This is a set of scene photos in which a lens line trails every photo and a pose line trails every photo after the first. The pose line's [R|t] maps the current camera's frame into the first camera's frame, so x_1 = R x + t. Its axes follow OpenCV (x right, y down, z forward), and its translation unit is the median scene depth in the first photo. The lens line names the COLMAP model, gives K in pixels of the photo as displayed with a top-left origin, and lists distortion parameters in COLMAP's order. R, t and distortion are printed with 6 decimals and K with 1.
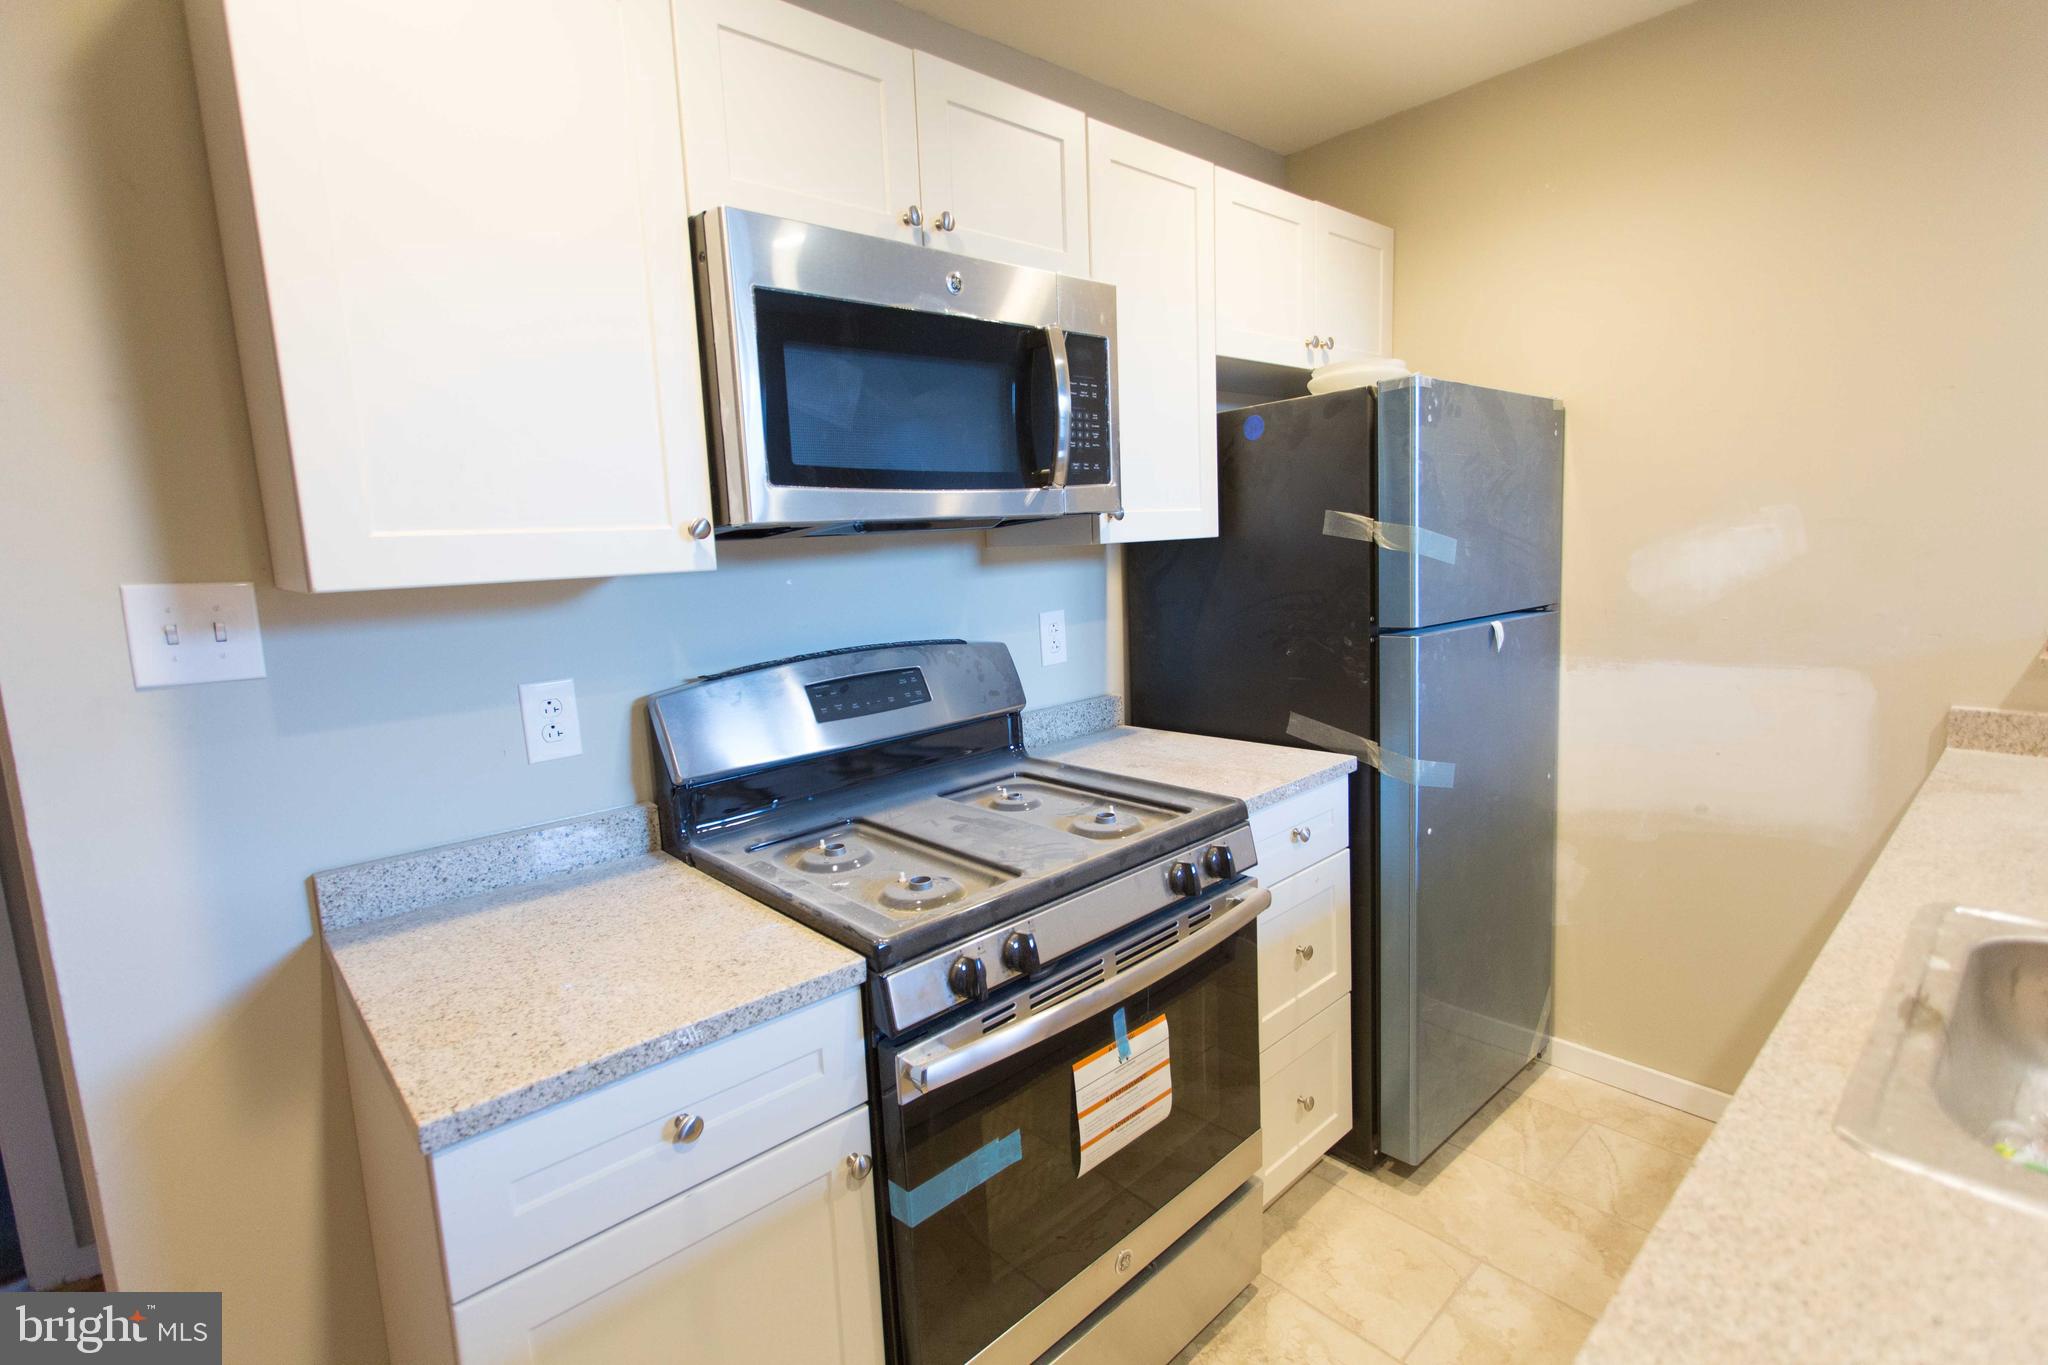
lens RADIAL K [[962.4, 0, 1020.1], [0, 962.4, 681.6], [0, 0, 1]] dist [0.002041, 0.000409]
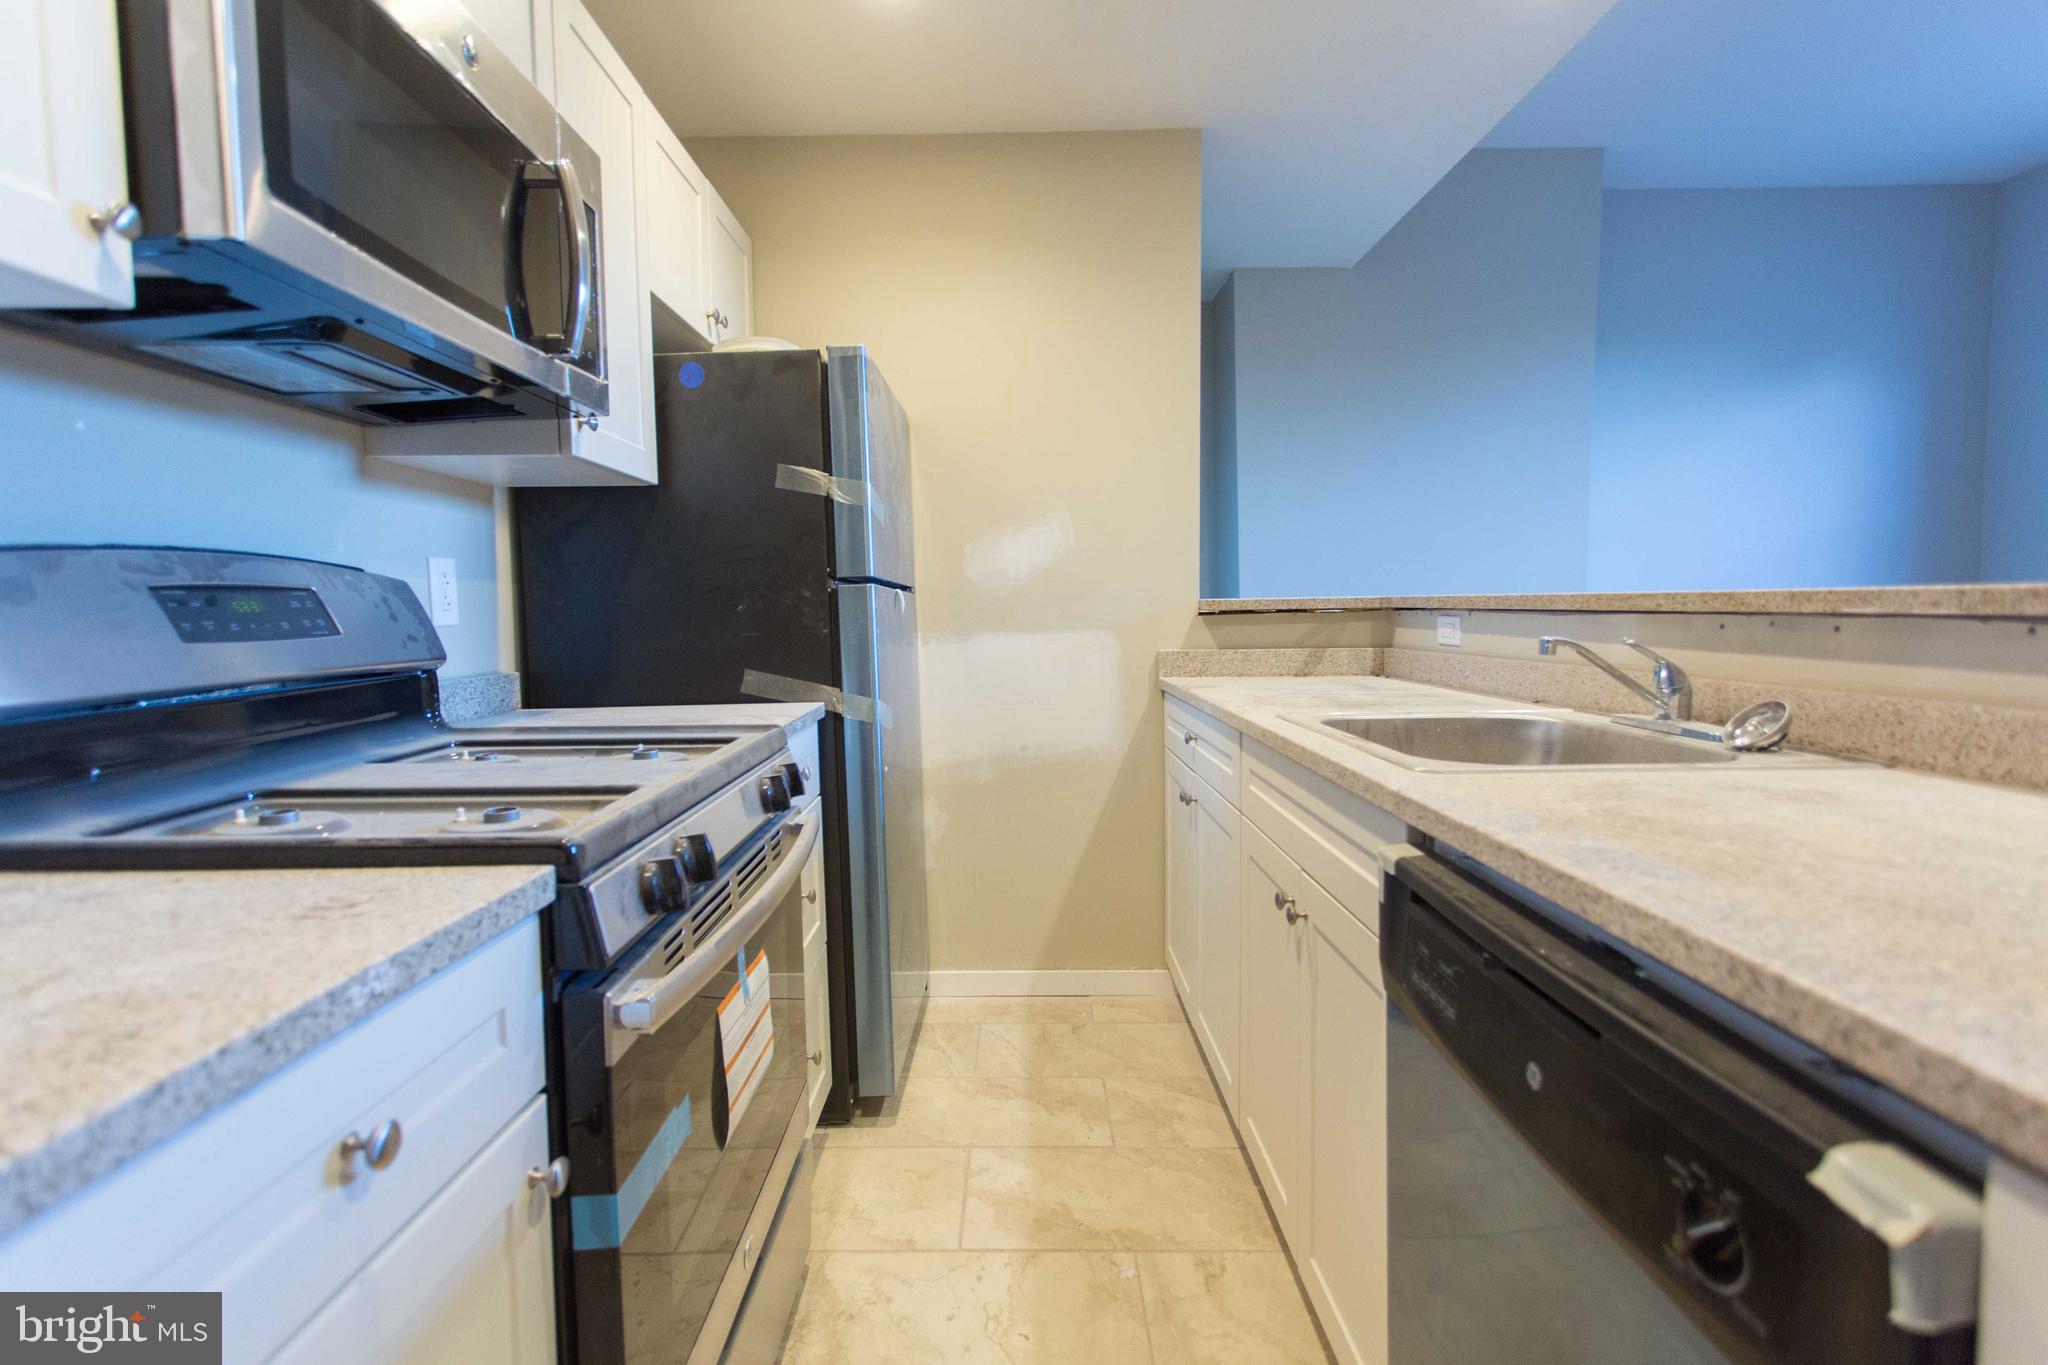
lens RADIAL K [[962.4, 0, 1020.1], [0, 962.4, 681.6], [0, 0, 1]] dist [0.002041, 0.000409]
pose [[0.669910, -0.017102, 0.742245, -0.302578], [0.091655, 0.993992, -0.059820, 0.151335], [-0.736763, 0.108105, 0.667453, 0.176108]]
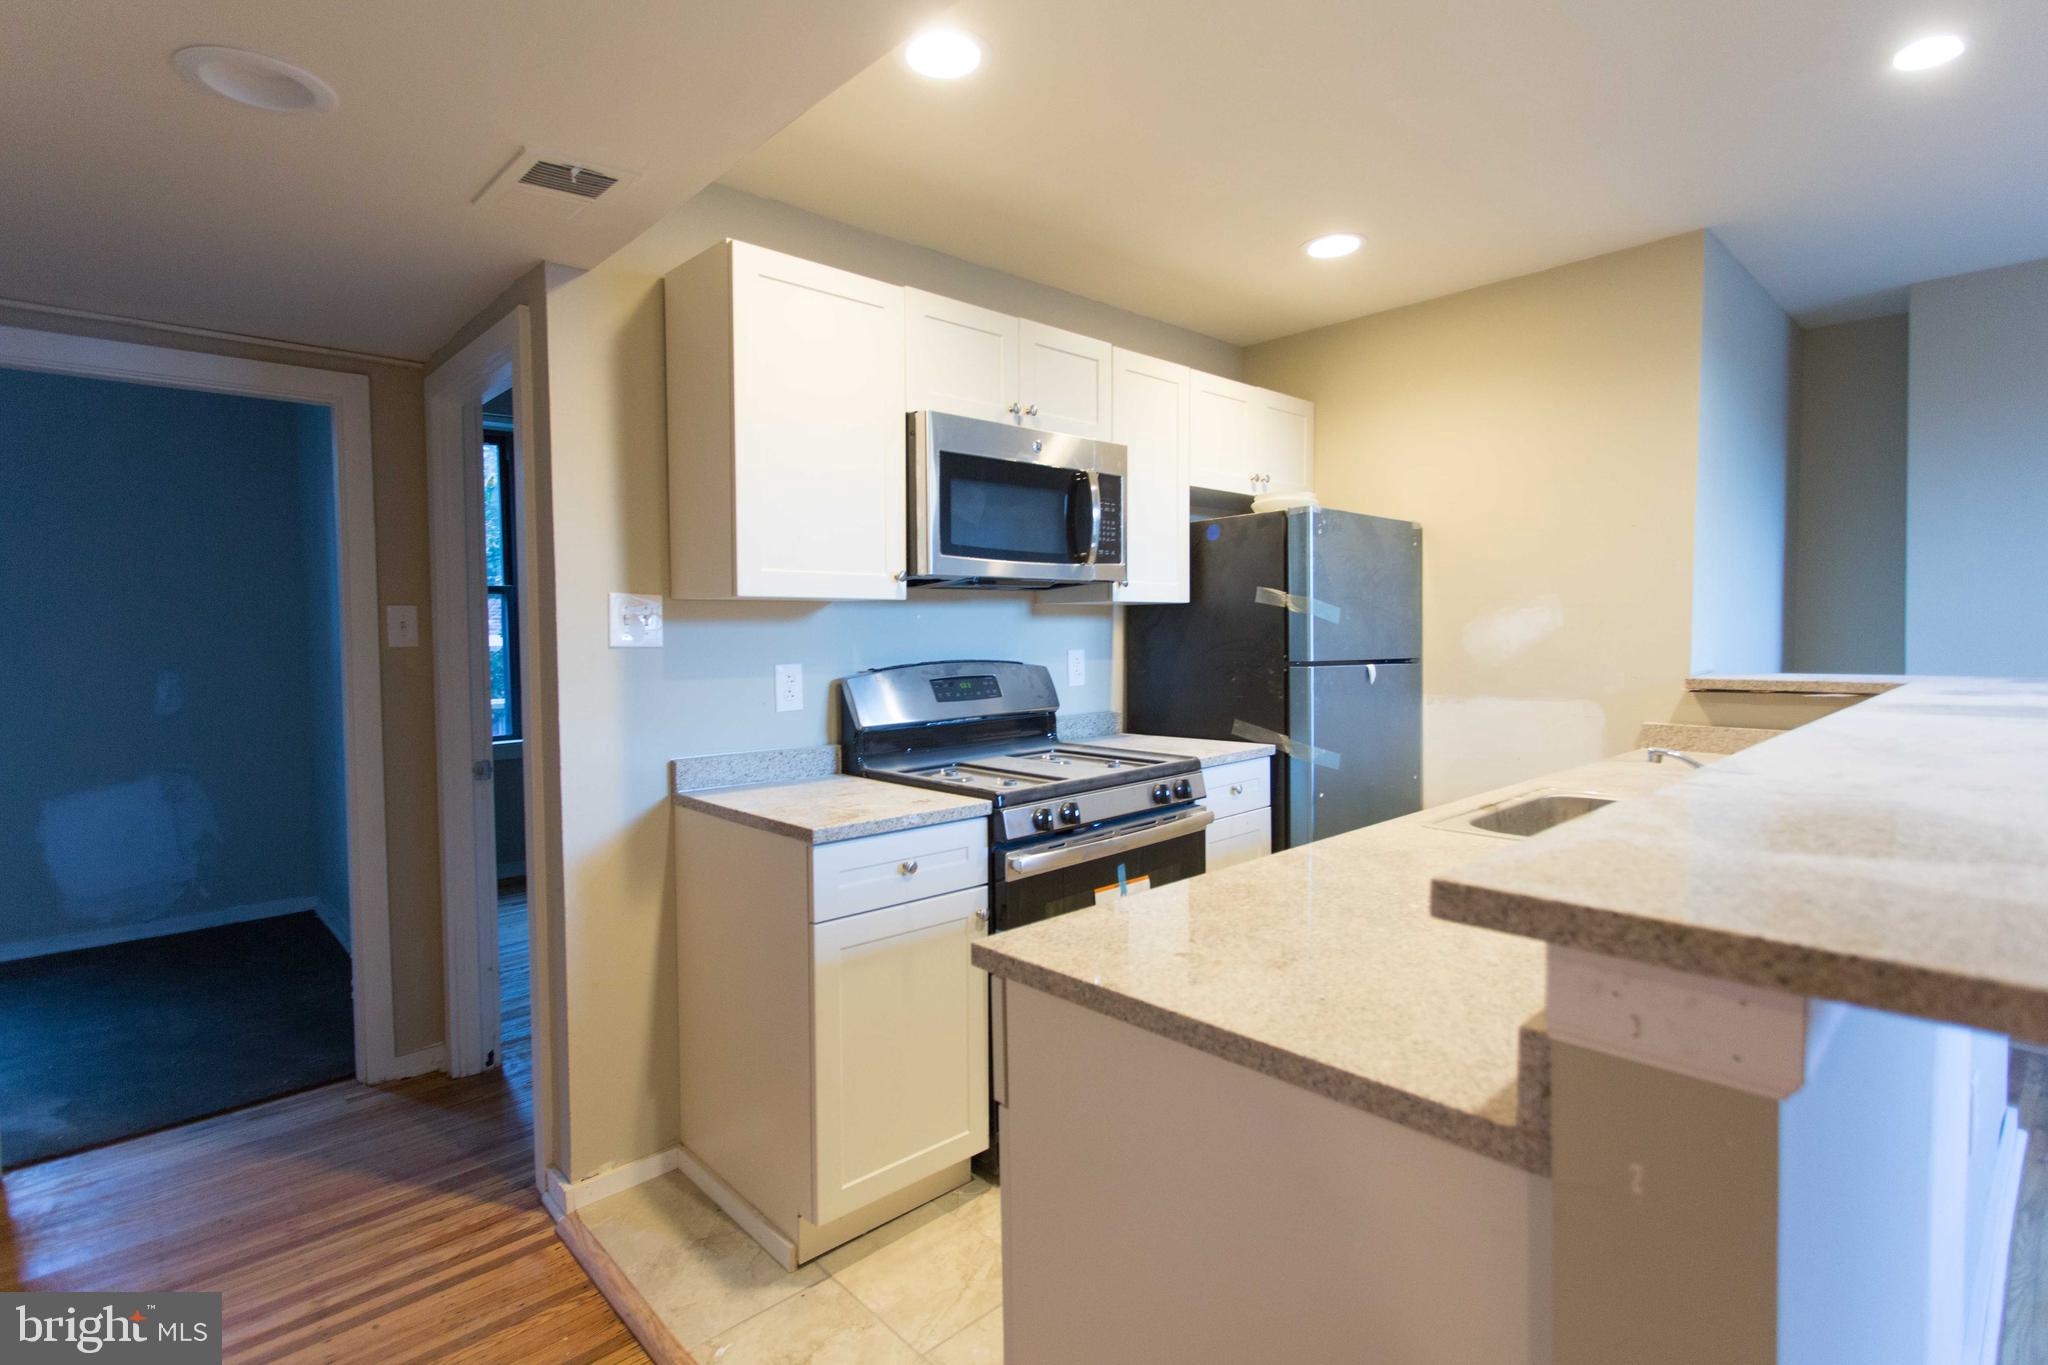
lens RADIAL K [[1004.9, 0, 1024.0], [0, 1004.9, 682.5], [0, 0, 1]] dist [0.000784, -0.000025]
pose [[0.999105, 0.036511, 0.021368, -0.098955], [-0.034302, 0.994796, -0.095938, 0.162102], [-0.024760, 0.095119, 0.995158, -0.664175]]
